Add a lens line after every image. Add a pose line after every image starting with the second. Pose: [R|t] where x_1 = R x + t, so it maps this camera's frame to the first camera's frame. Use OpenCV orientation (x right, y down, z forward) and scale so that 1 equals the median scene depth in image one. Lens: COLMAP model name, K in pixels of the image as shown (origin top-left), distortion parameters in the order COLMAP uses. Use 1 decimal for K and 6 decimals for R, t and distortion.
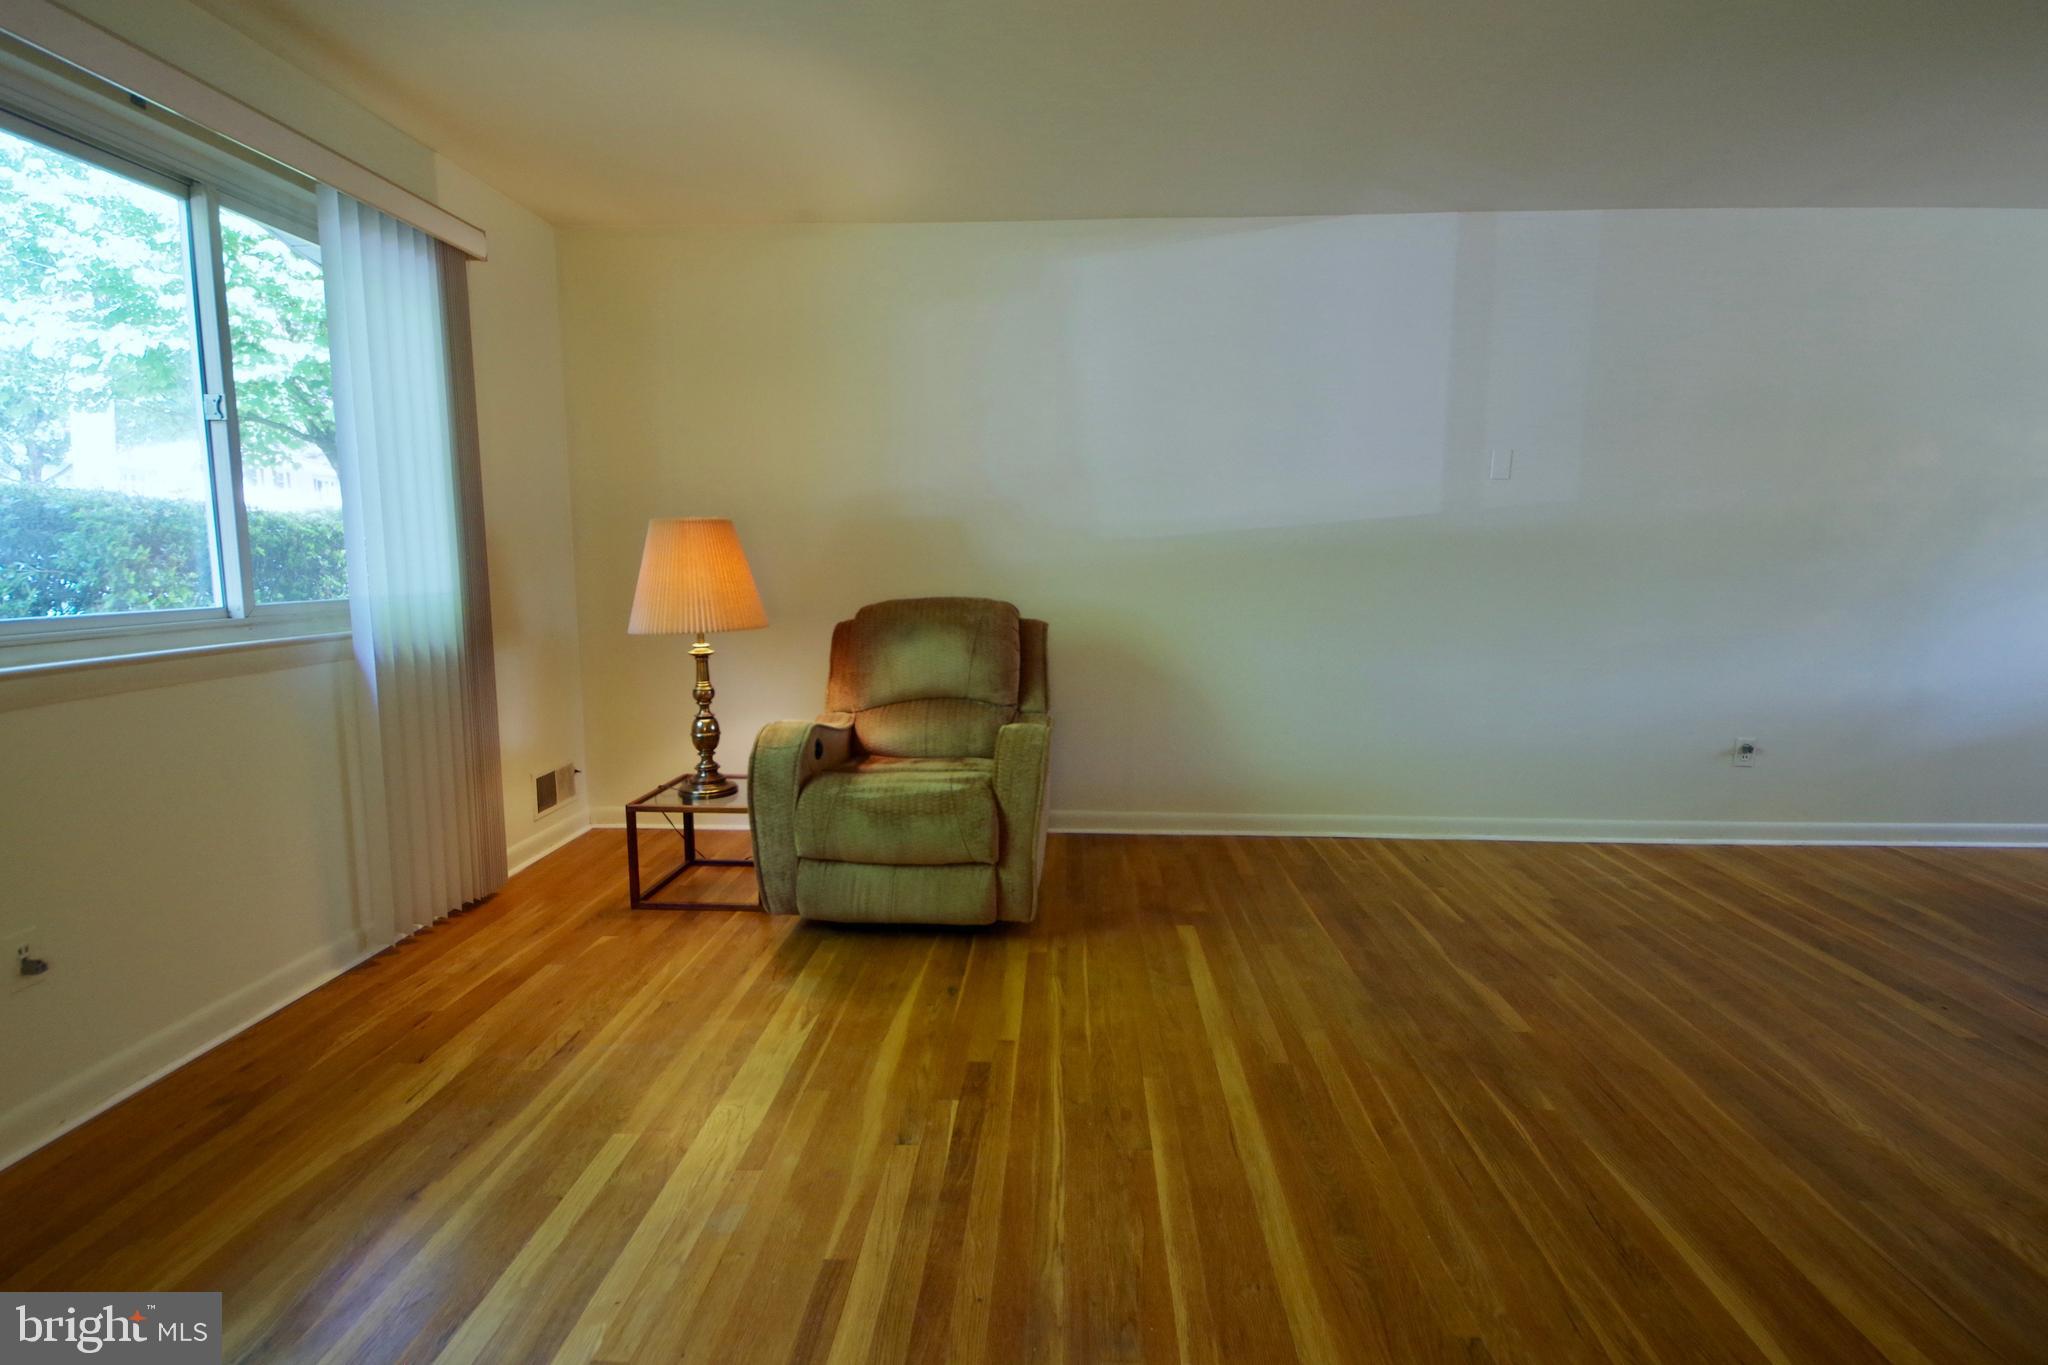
lens RADIAL K [[971.8, 0, 1031.1], [0, 971.8, 674.4], [0, 0, 1]] dist [0.040530, -0.037531]
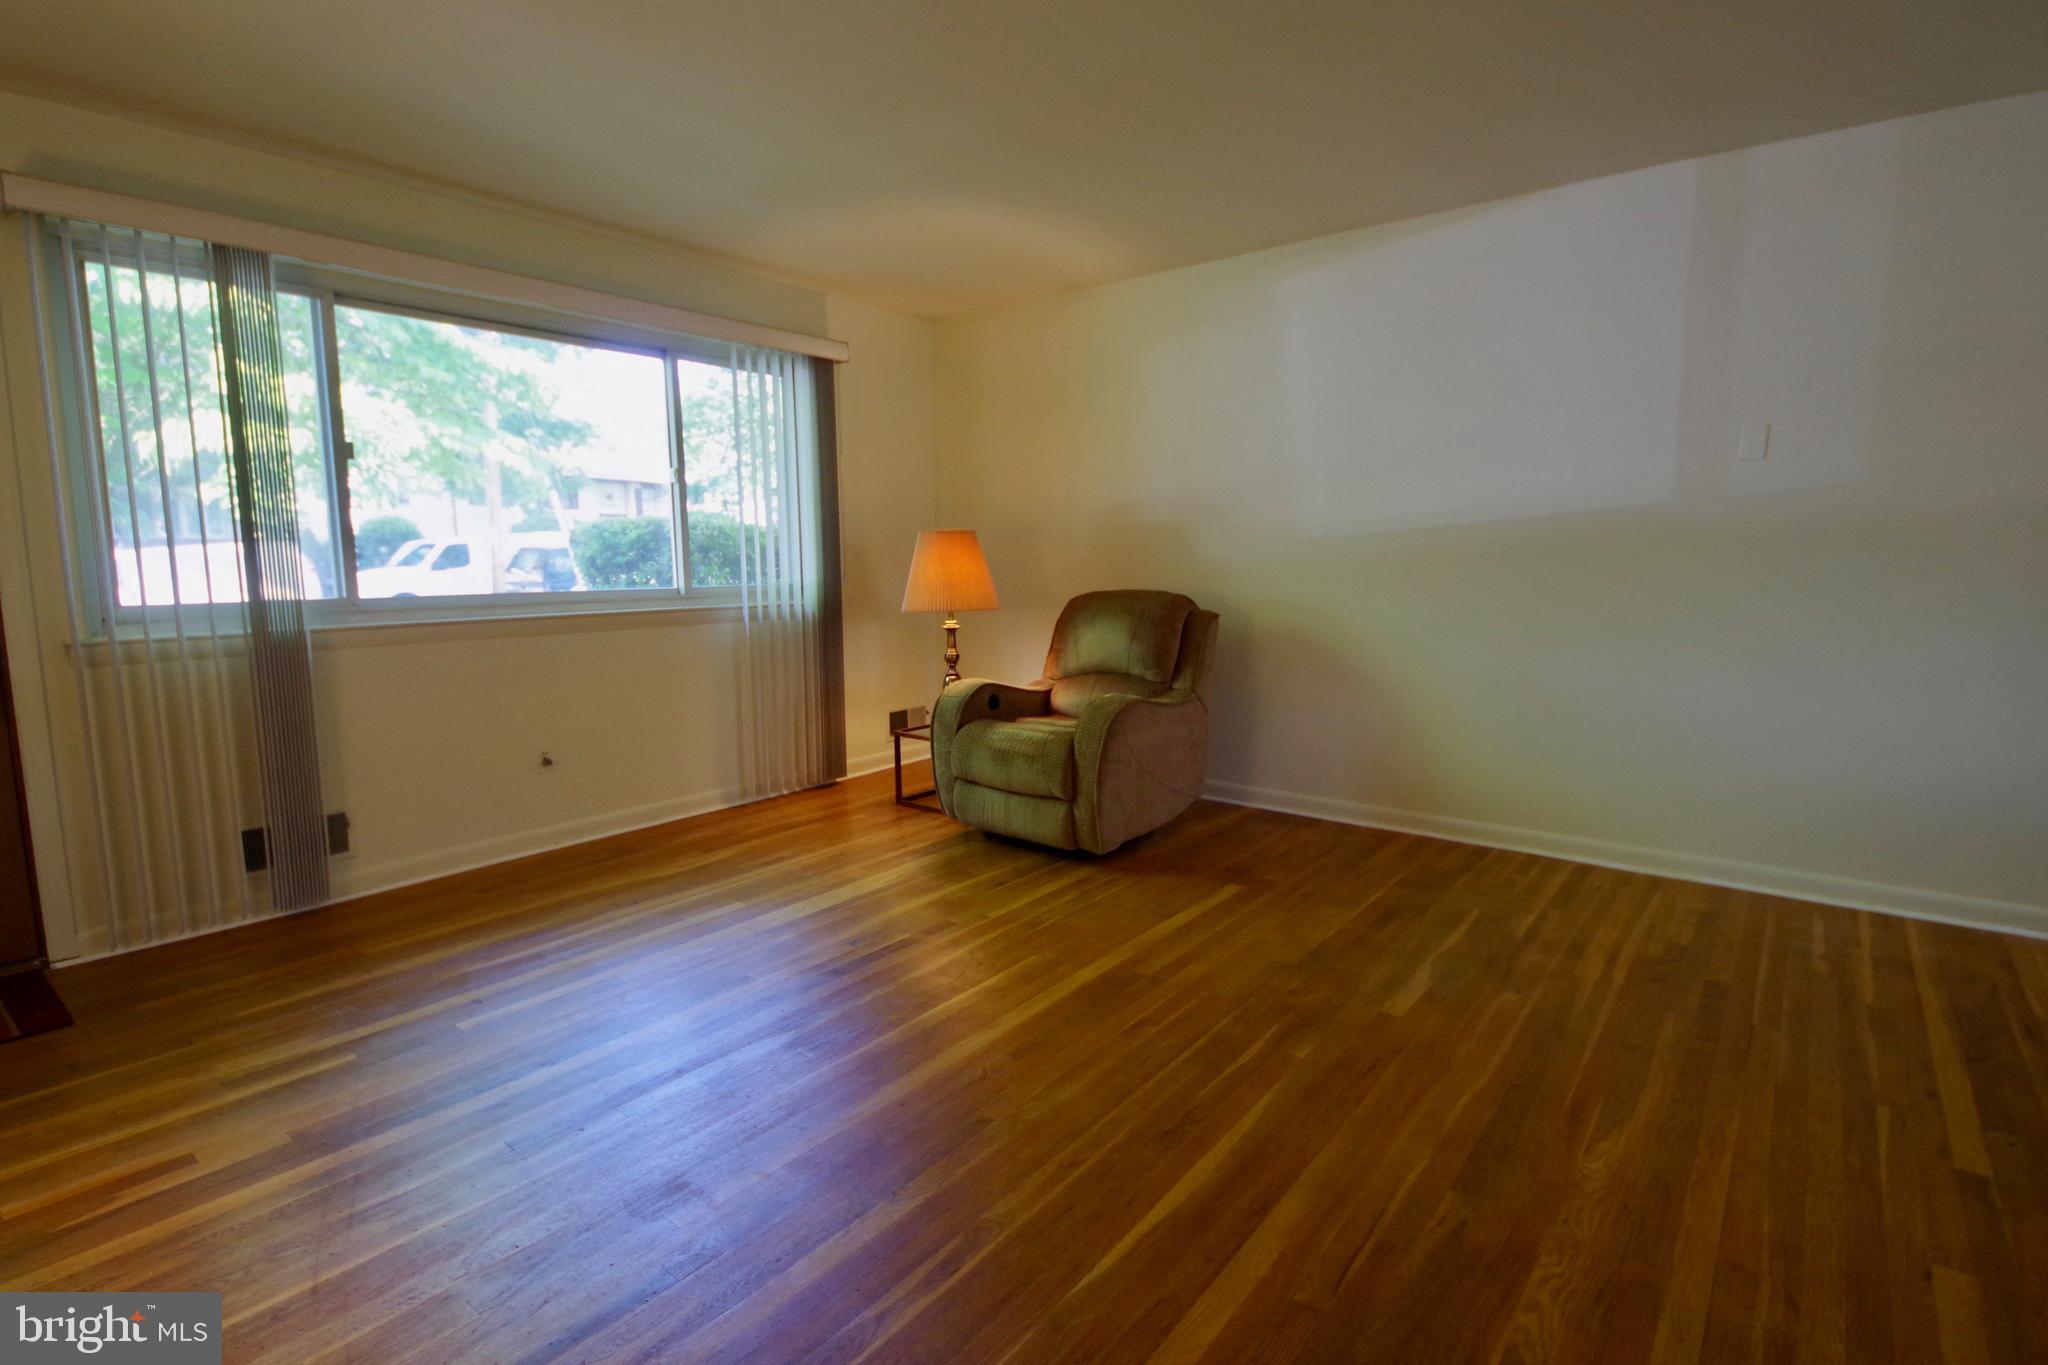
lens RADIAL K [[971.8, 0, 1031.1], [0, 971.8, 674.4], [0, 0, 1]] dist [0.040530, -0.037531]
pose [[0.812118, 0.064097, -0.579962, 0.650423], [-0.062590, 0.997783, 0.022630, 0.006338], [0.580126, 0.017921, 0.814329, -0.056319]]
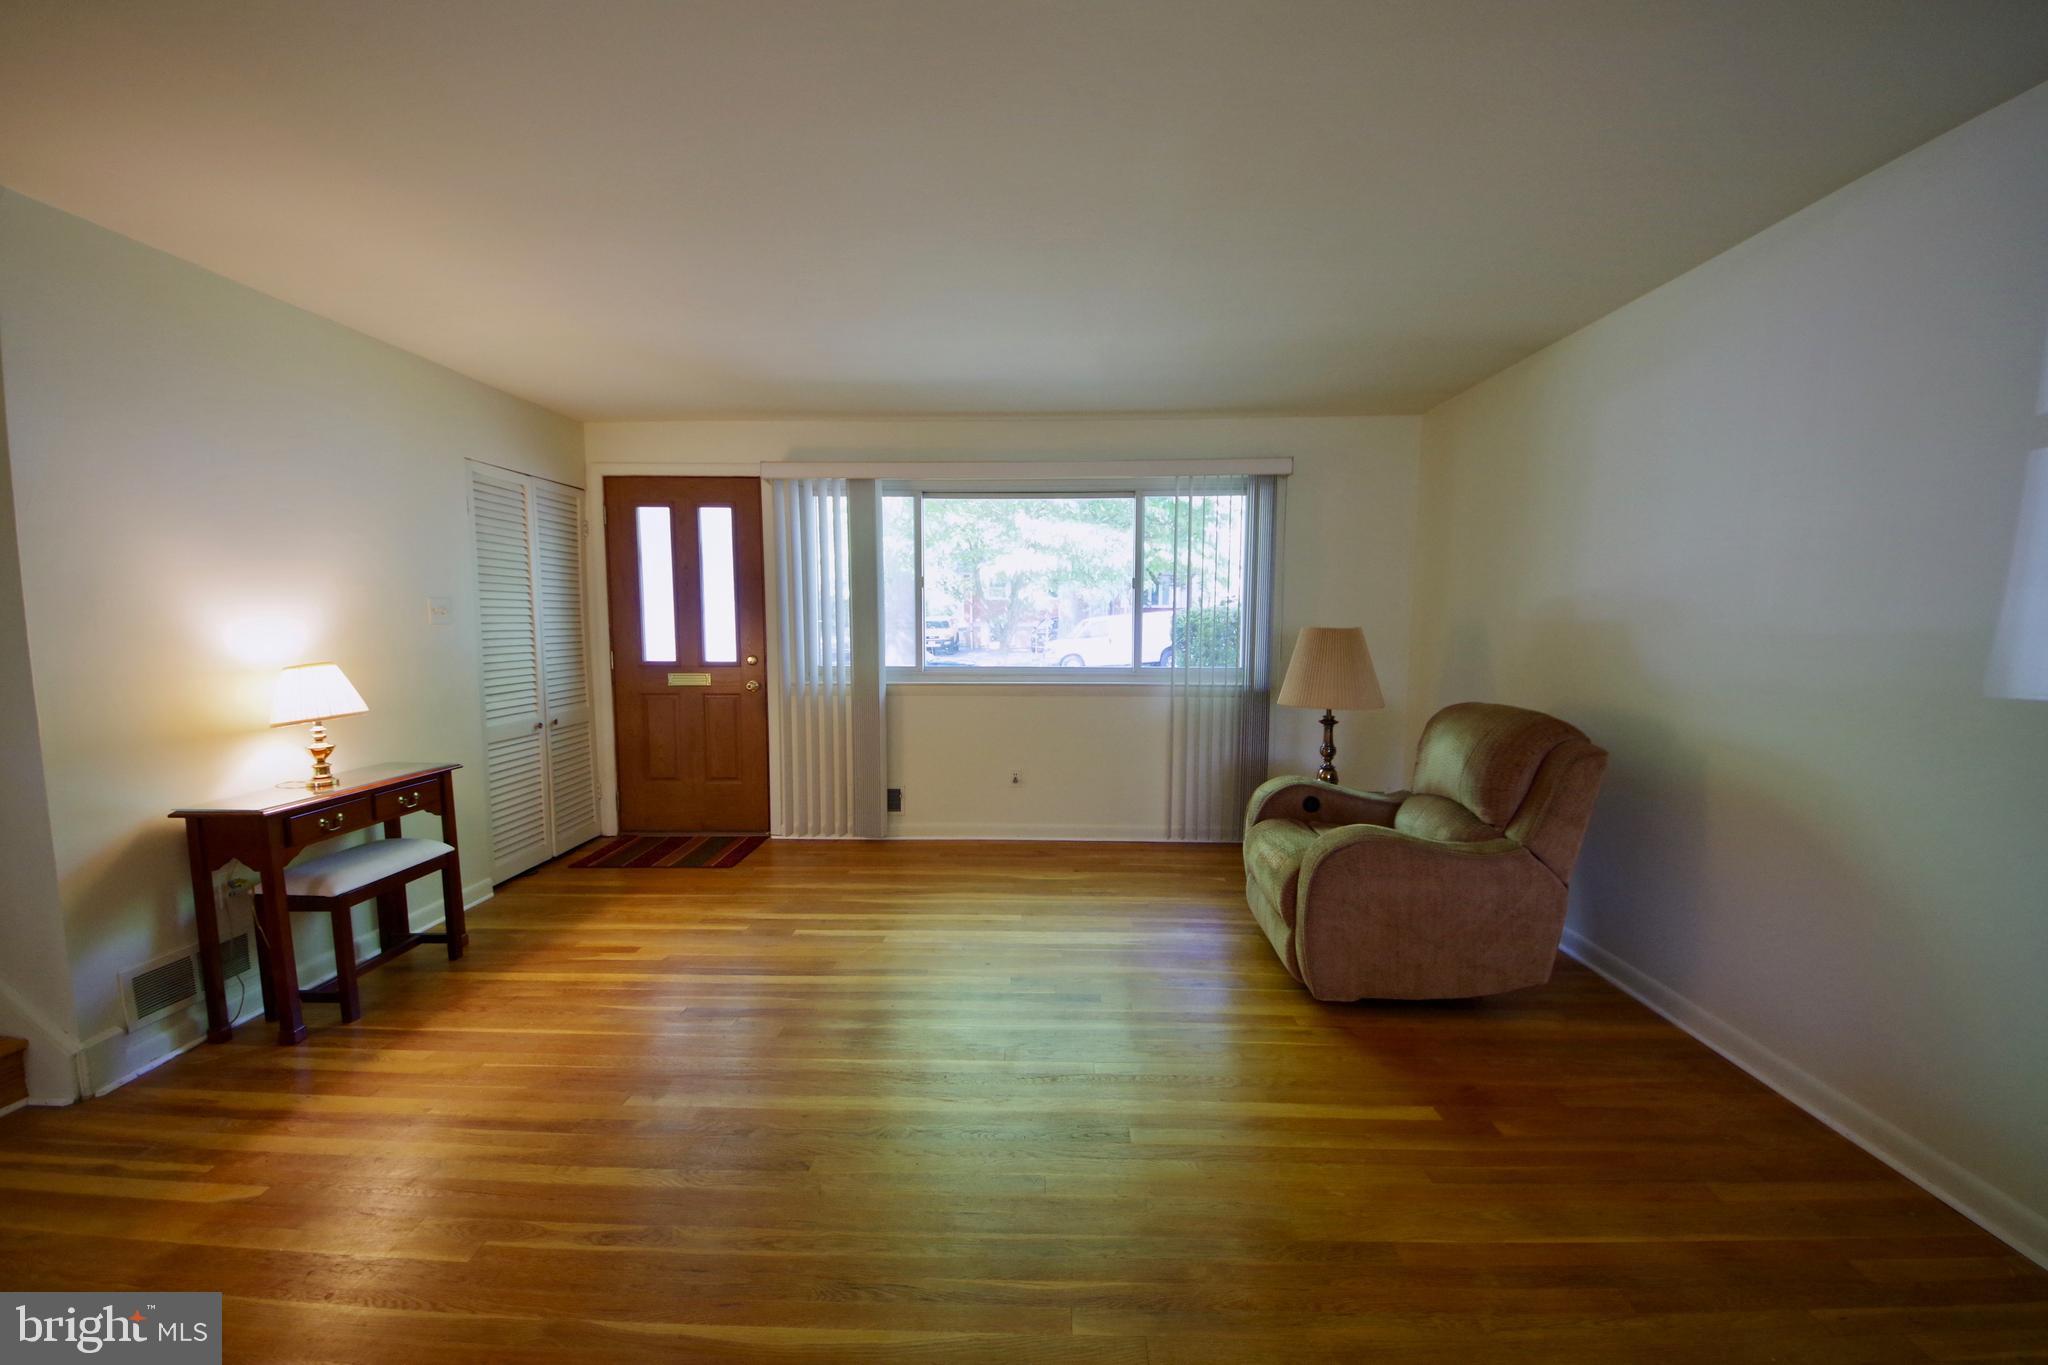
lens RADIAL K [[733.4, 0, 1030.4], [0, 733.4, 684.8], [0, 0, 1]] dist [0.036550, -0.026409]
pose [[0.021420, 0.091245, -0.995598, 0.826302], [-0.122416, 0.988573, 0.087967, -0.136138], [0.992248, 0.119993, 0.032345, 0.630257]]
